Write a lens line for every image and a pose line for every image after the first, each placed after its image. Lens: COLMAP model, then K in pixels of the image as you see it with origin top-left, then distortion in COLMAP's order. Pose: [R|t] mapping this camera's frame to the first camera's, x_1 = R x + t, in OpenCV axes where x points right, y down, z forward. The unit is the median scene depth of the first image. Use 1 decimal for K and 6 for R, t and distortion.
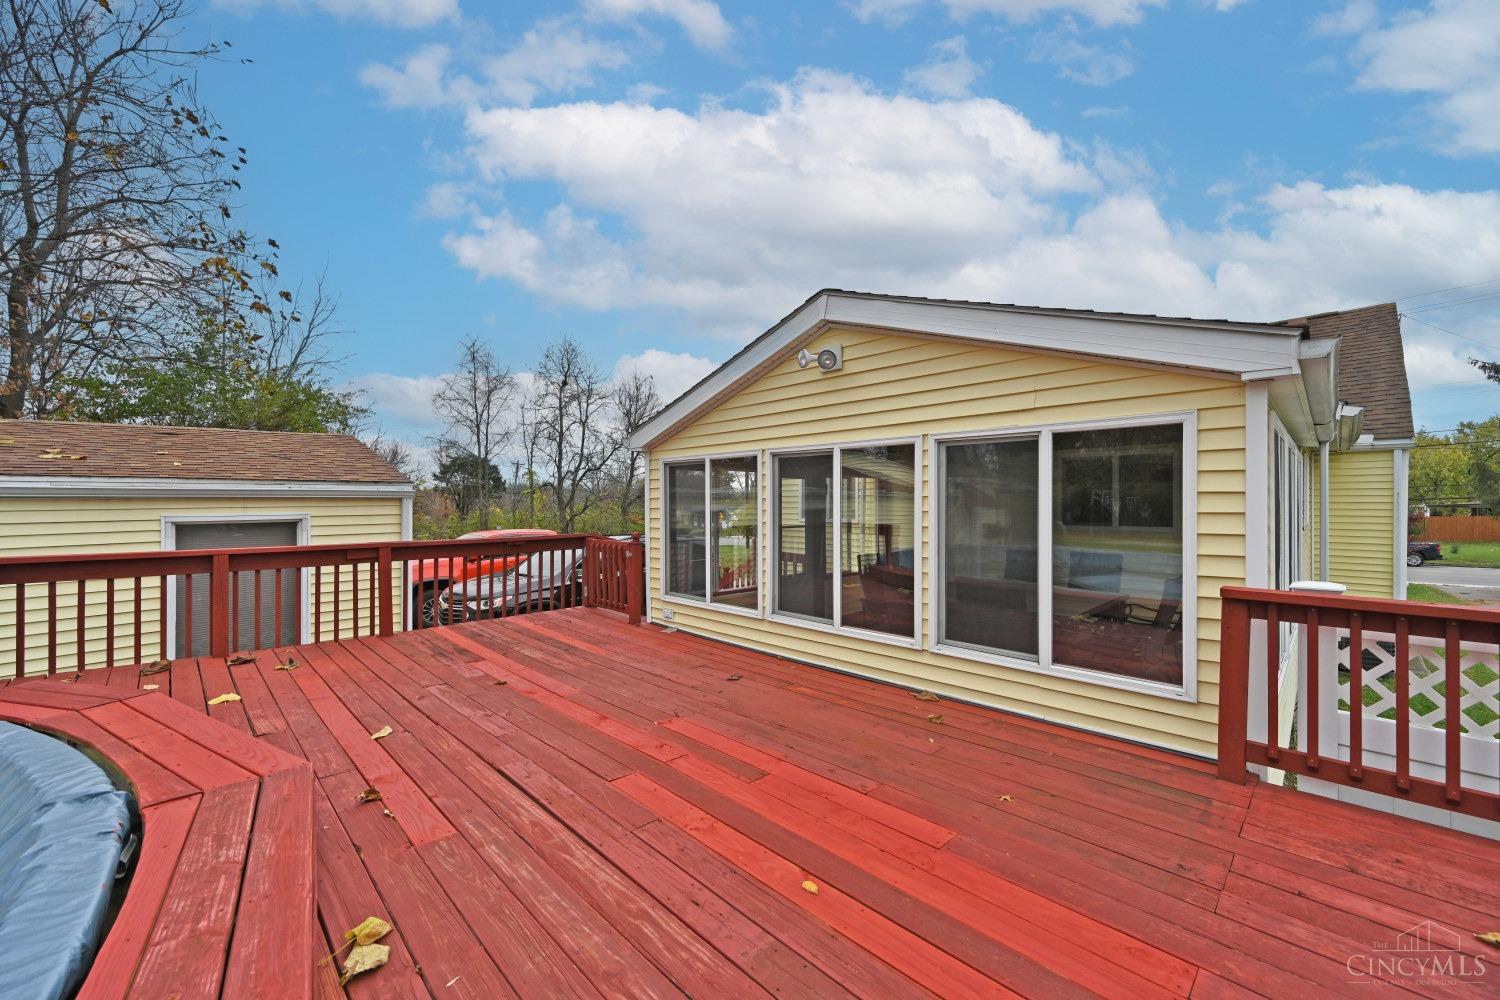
lens RADIAL K [[586.6, 0, 751.9], [0, 586.6, 501.0], [0, 0, 1]] dist [-0.000026, 0.000009]
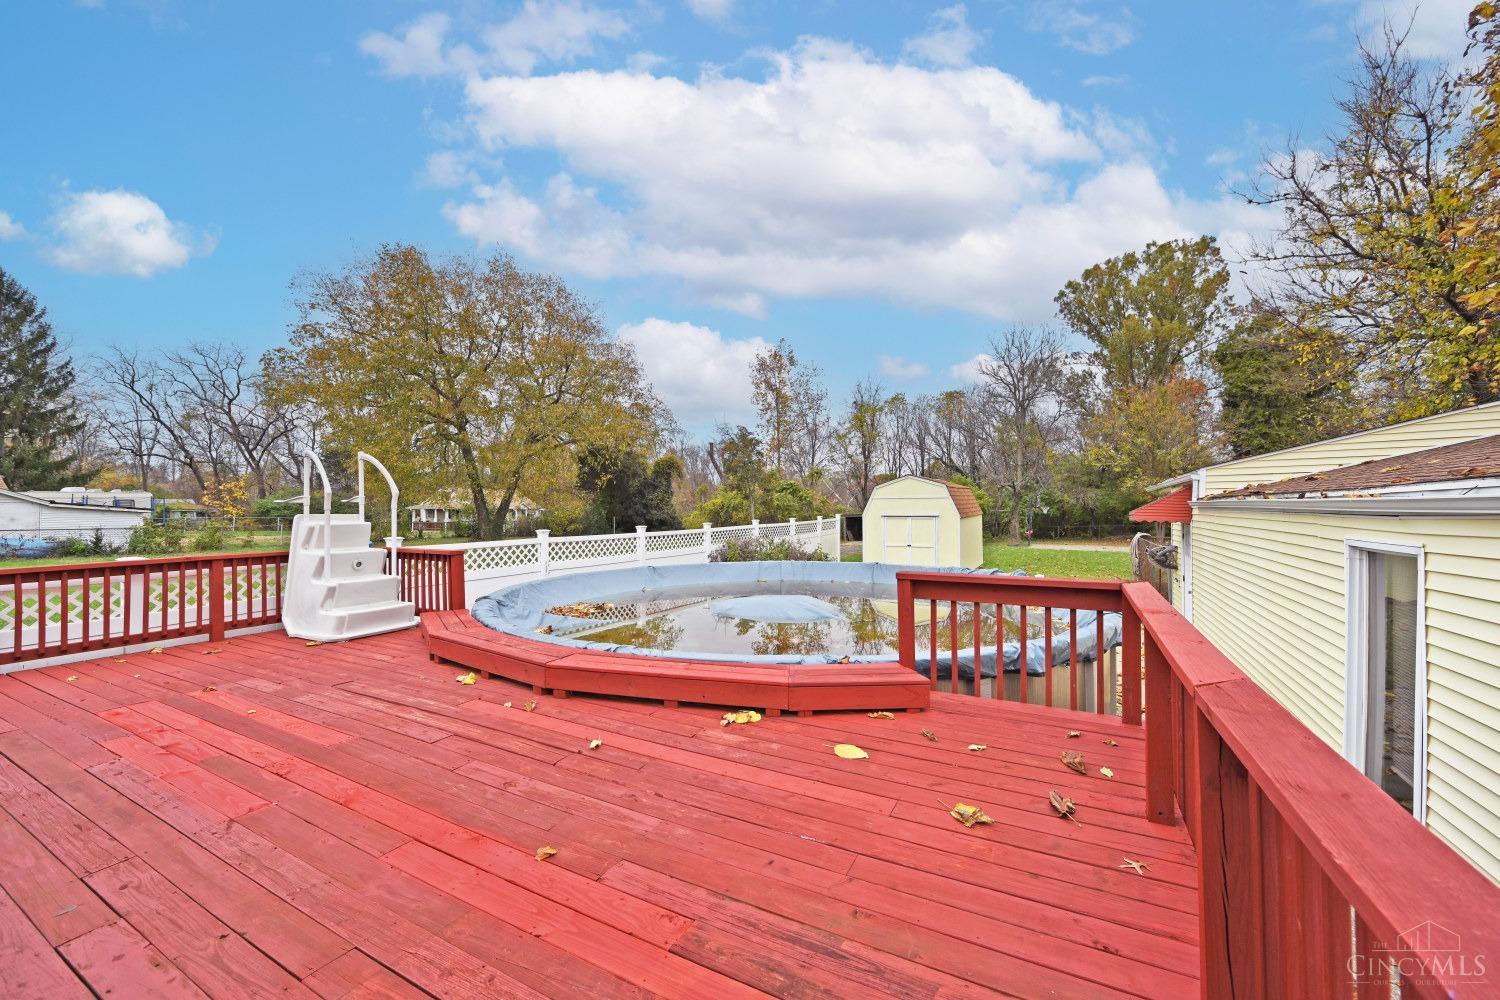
lens RADIAL K [[586.6, 0, 749.2], [0, 586.6, 506.5], [0, 0, 1]] dist [-0.000026, 0.000009]
pose [[-0.960304, 0.003040, -0.278938, -0.540930], [0.004567, 0.999978, -0.004827, -0.019320], [0.278918, -0.005909, -0.960297, 1.871798]]
